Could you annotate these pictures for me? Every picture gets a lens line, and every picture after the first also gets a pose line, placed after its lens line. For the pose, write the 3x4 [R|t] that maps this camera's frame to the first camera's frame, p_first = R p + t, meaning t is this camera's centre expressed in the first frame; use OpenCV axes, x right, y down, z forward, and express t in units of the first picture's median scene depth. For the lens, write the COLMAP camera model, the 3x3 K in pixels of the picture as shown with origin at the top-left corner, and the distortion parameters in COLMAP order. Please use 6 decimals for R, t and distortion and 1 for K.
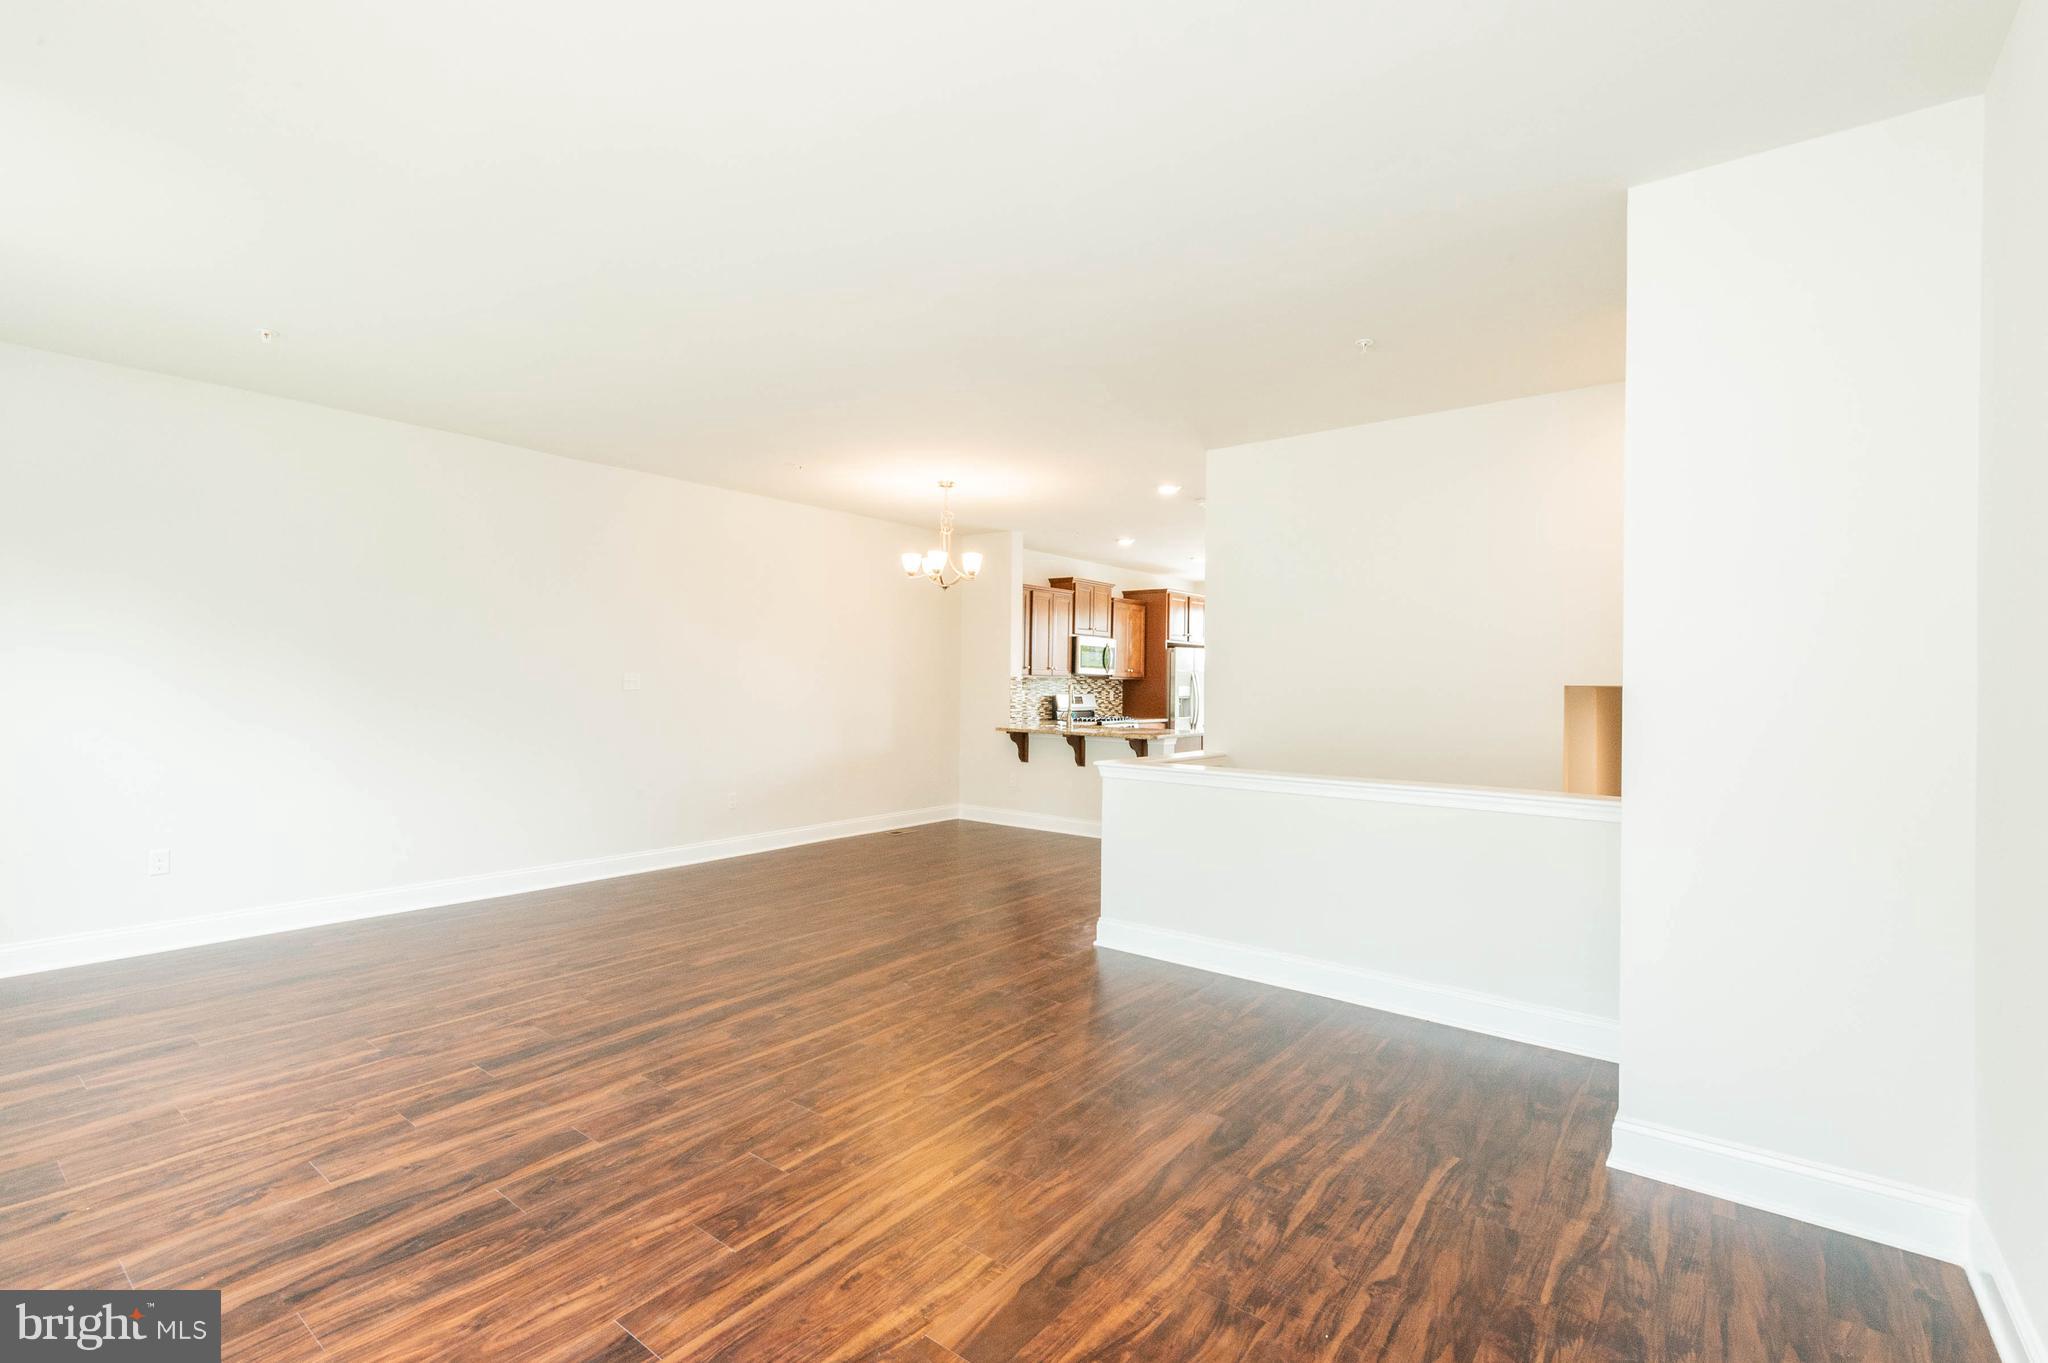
lens RADIAL K [[926.3, 0, 1032.9], [0, 926.3, 686.9], [0, 0, 1]] dist [0.023539, -0.006381]
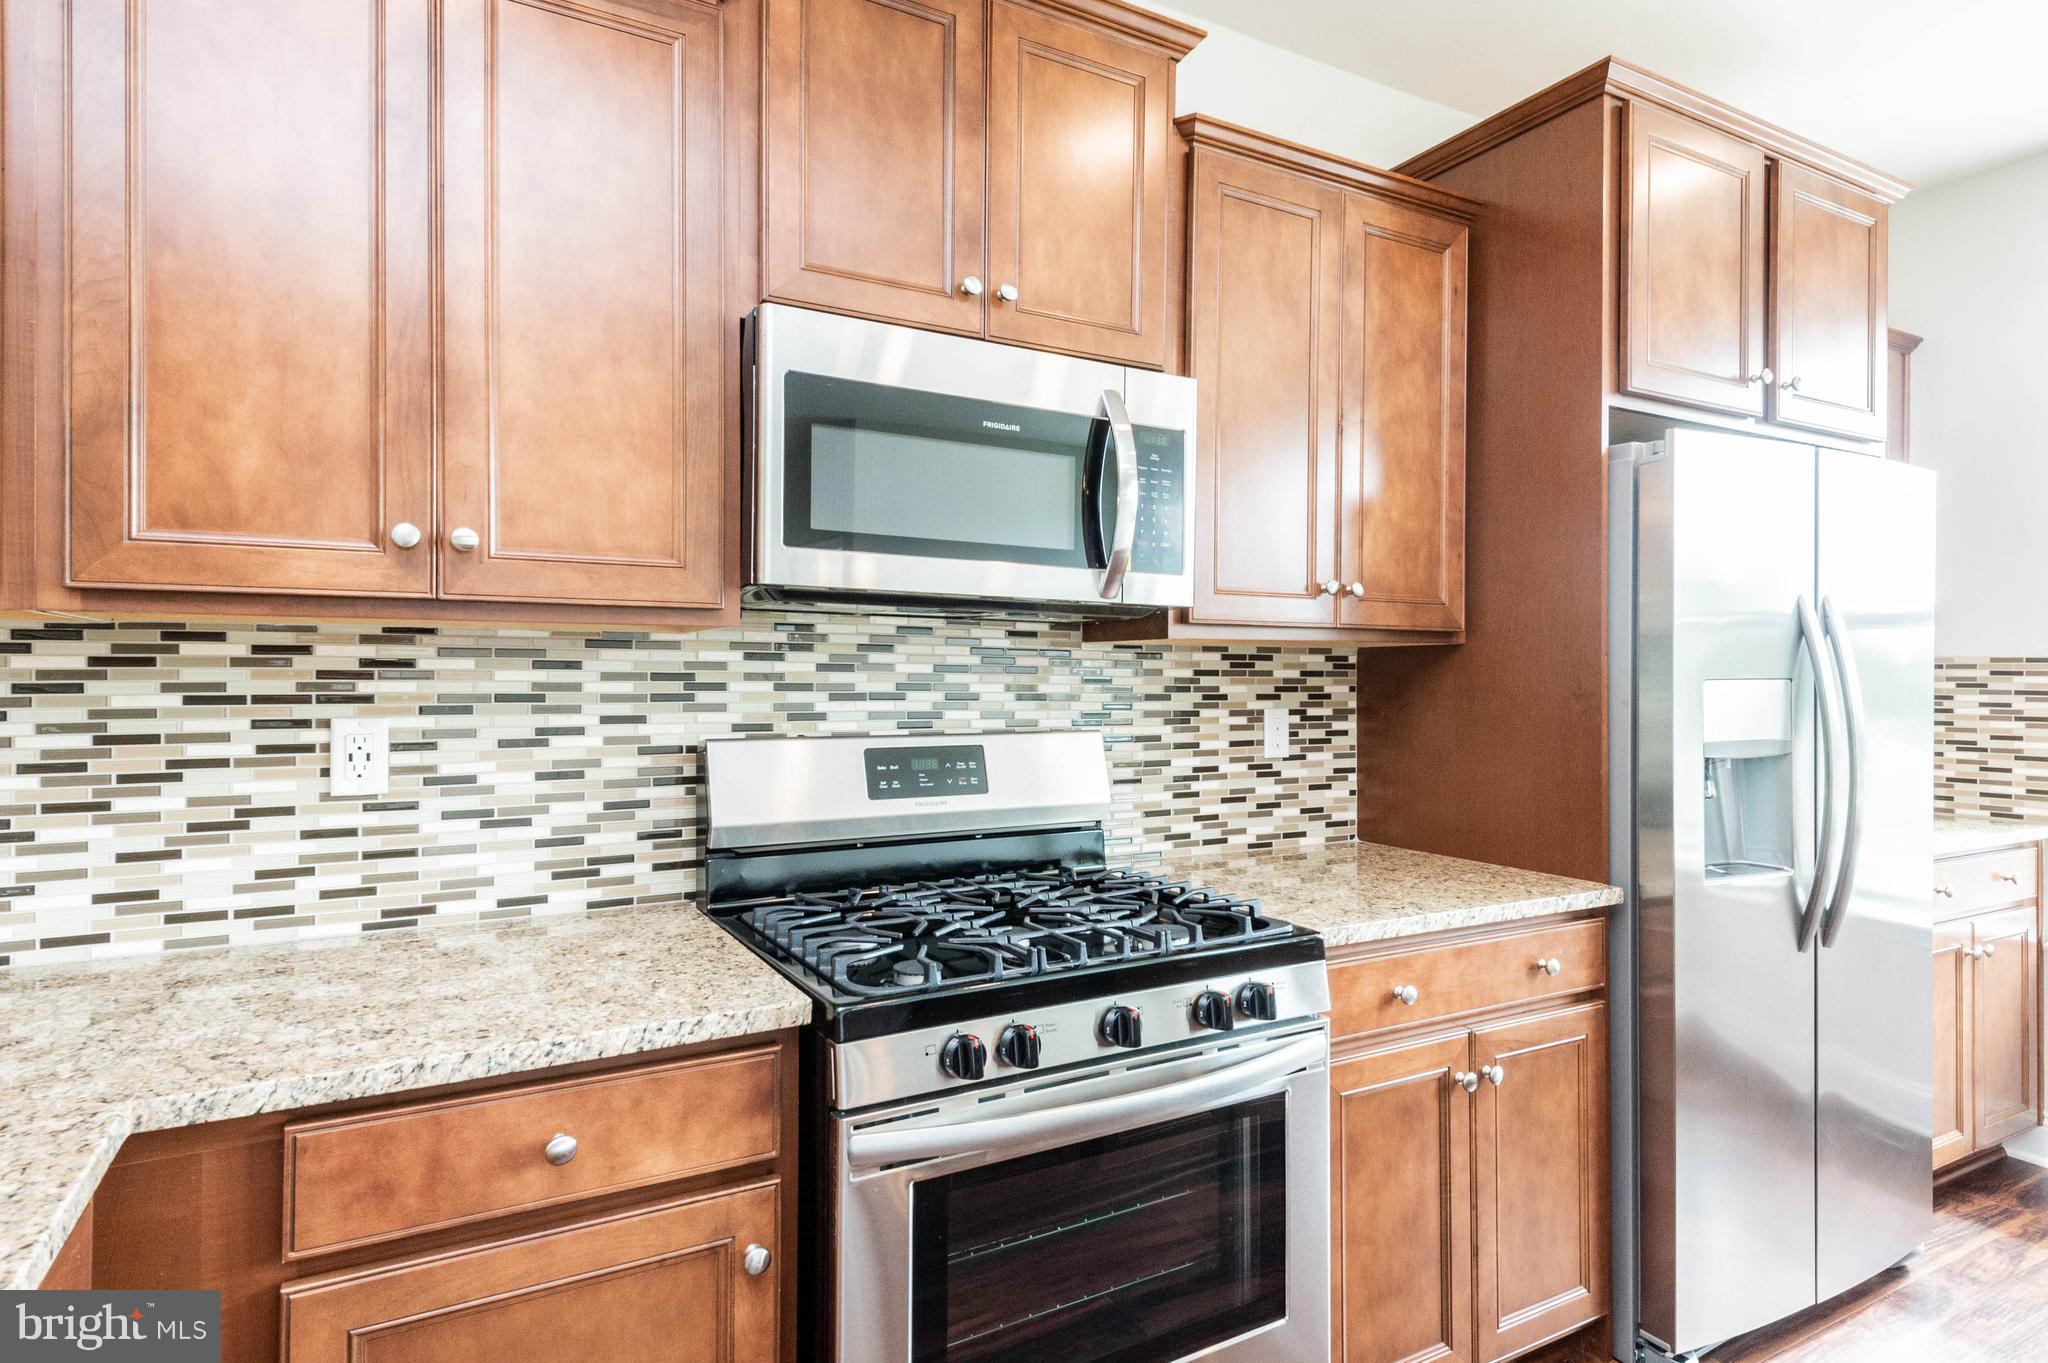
lens RADIAL K [[1067.6, 0, 972.7], [0, 1067.6, 673.4], [0, 0, 1]] dist [0.024285, -0.003602]
pose [[0.907002, -0.003622, -0.421111, 0.326064], [-0.000893, 0.999944, -0.010525, -0.000737], [0.421126, 0.009922, 0.906948, 2.081162]]
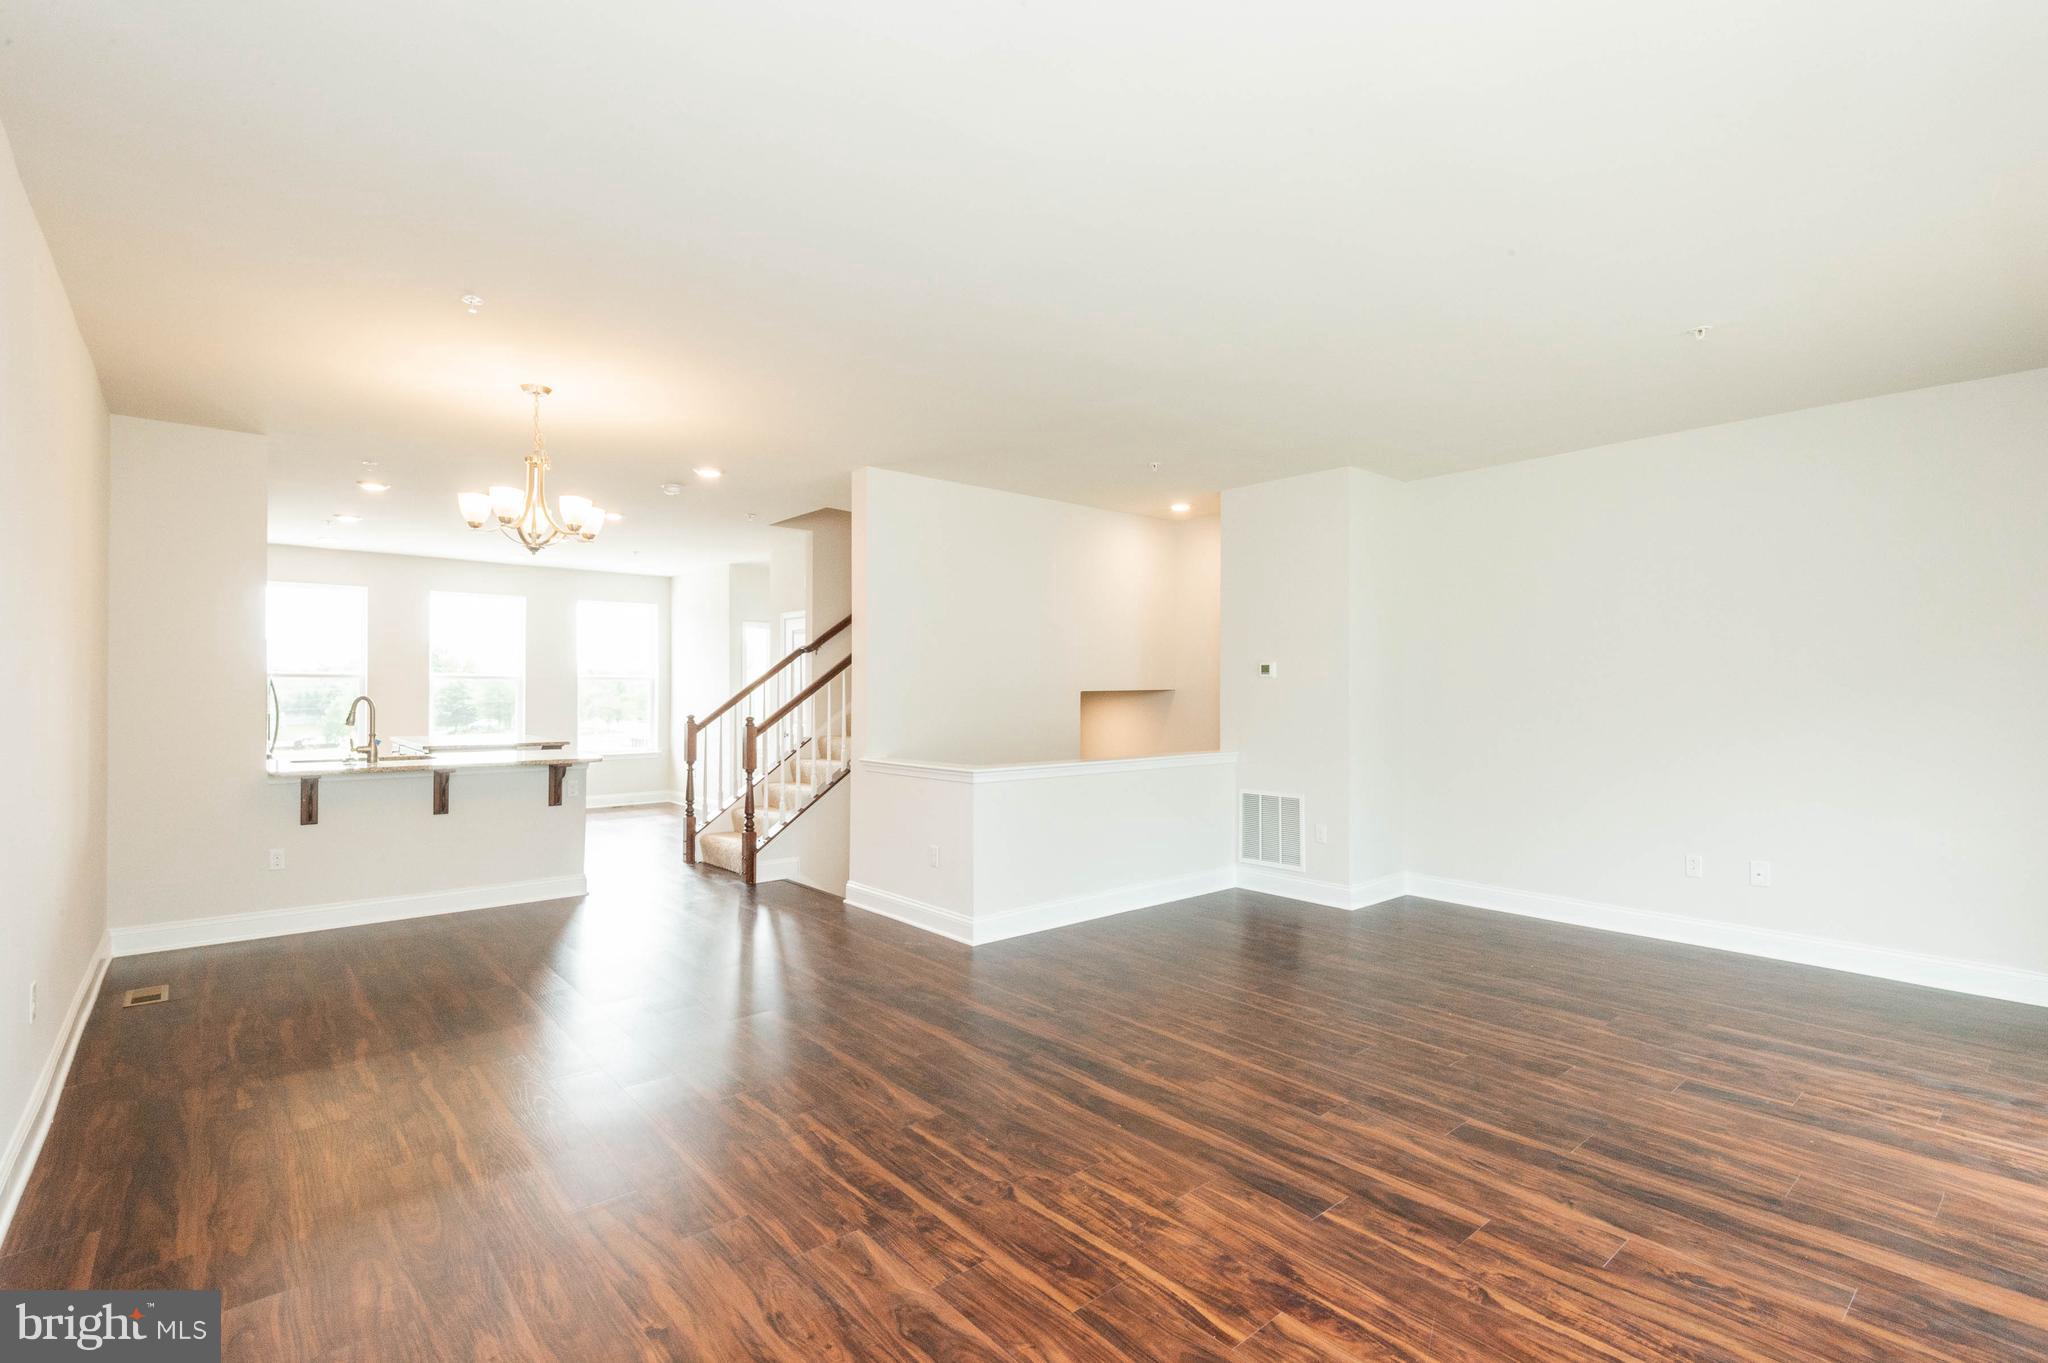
lens RADIAL K [[926.3, 0, 1039.9], [0, 926.3, 682.6], [0, 0, 1]] dist [0.023539, -0.006381]
pose [[0.189532, 0.000345, 0.981875, -1.076236], [0.005640, 0.999983, -0.001440, -0.015064], [-0.981858, 0.005811, 0.189527, 0.846397]]
